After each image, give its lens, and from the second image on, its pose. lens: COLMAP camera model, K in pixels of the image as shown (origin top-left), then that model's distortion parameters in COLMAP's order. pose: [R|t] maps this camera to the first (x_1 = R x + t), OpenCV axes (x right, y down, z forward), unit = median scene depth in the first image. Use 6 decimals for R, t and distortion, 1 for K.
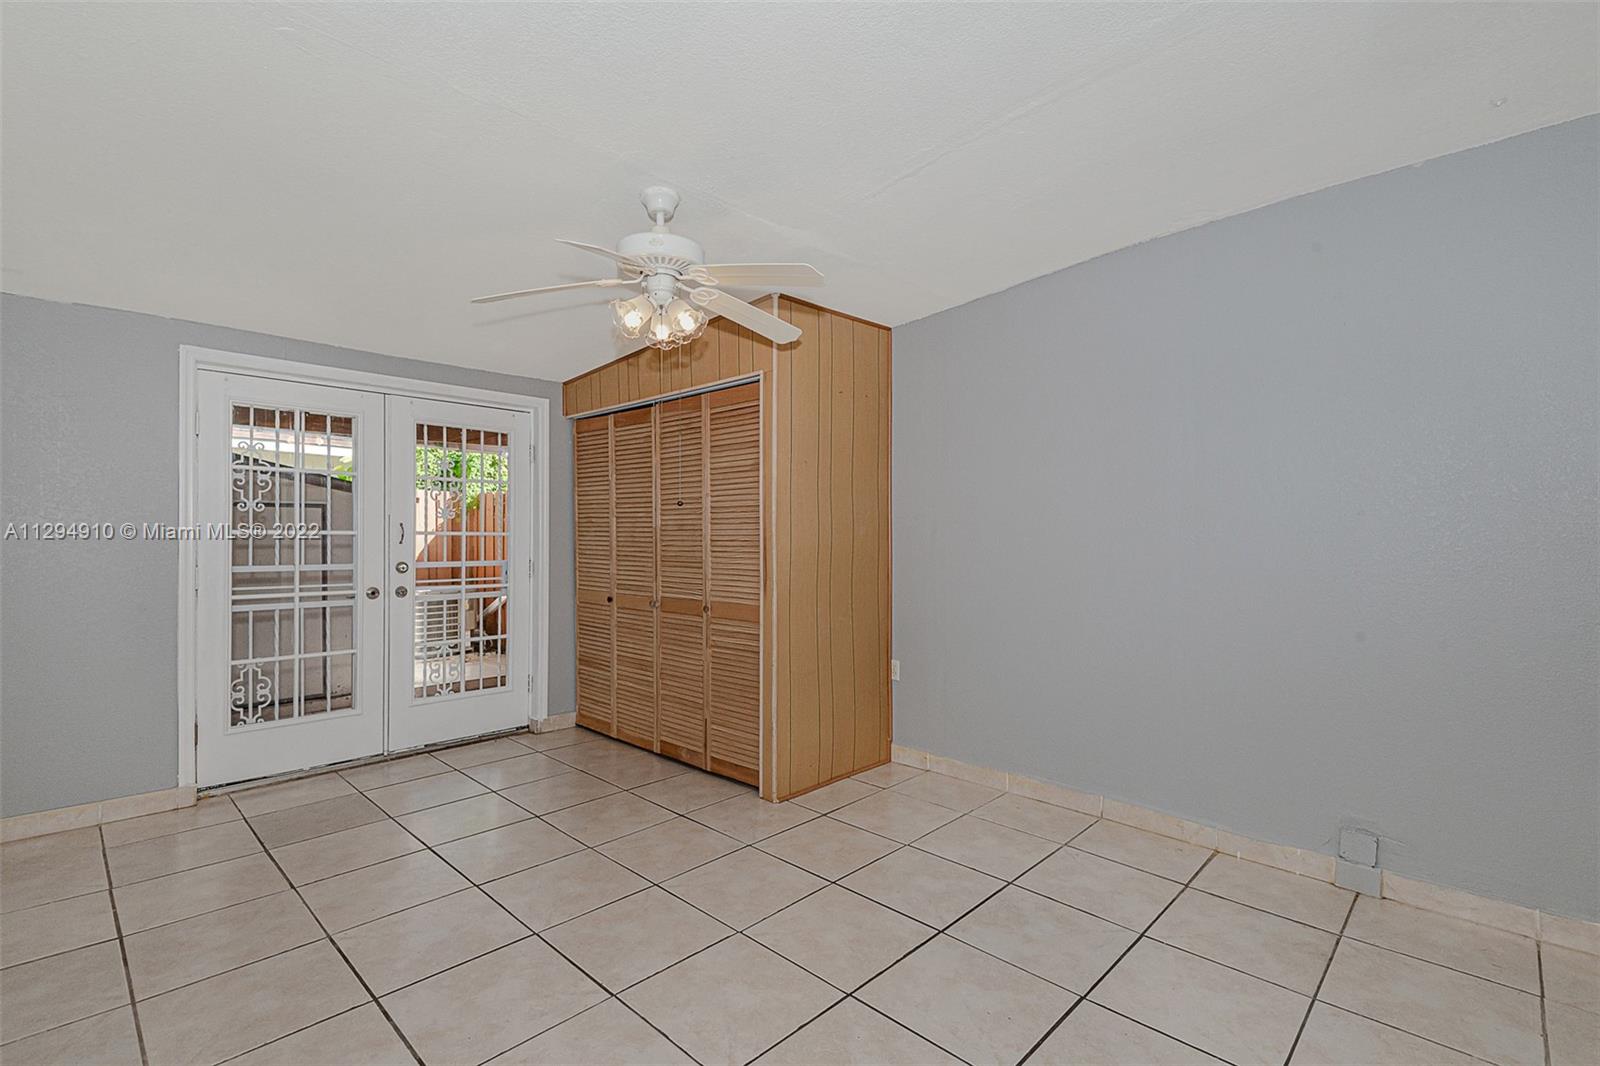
lens RADIAL K [[732.4, 0, 788.8], [0, 732.4, 542.2], [0, 0, 1]] dist [0.045768, -0.022731]
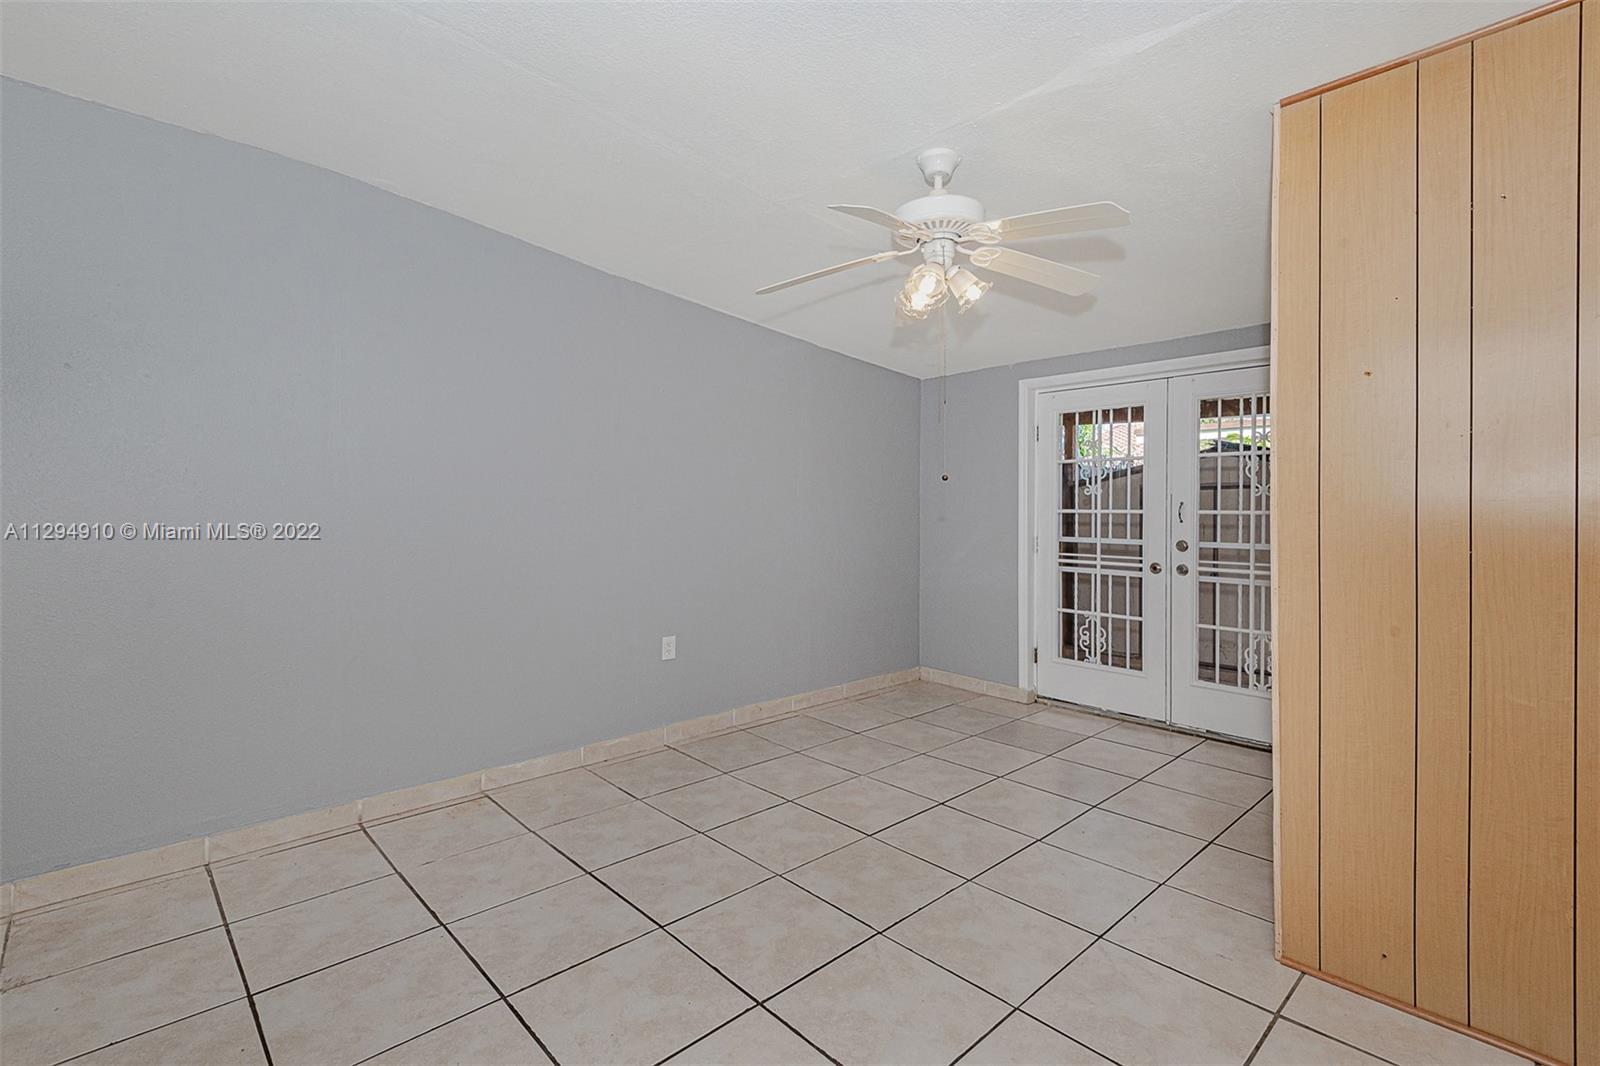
lens RADIAL K [[752.5, 0, 860.8], [0, 752.5, 532.6], [0, 0, 1]] dist [0.123564, -0.000026]
pose [[0.010559, 0.023389, -0.999671, 0.543203], [-0.017848, 0.999572, 0.023198, -0.000496], [0.999785, 0.017597, 0.010972, 0.564369]]
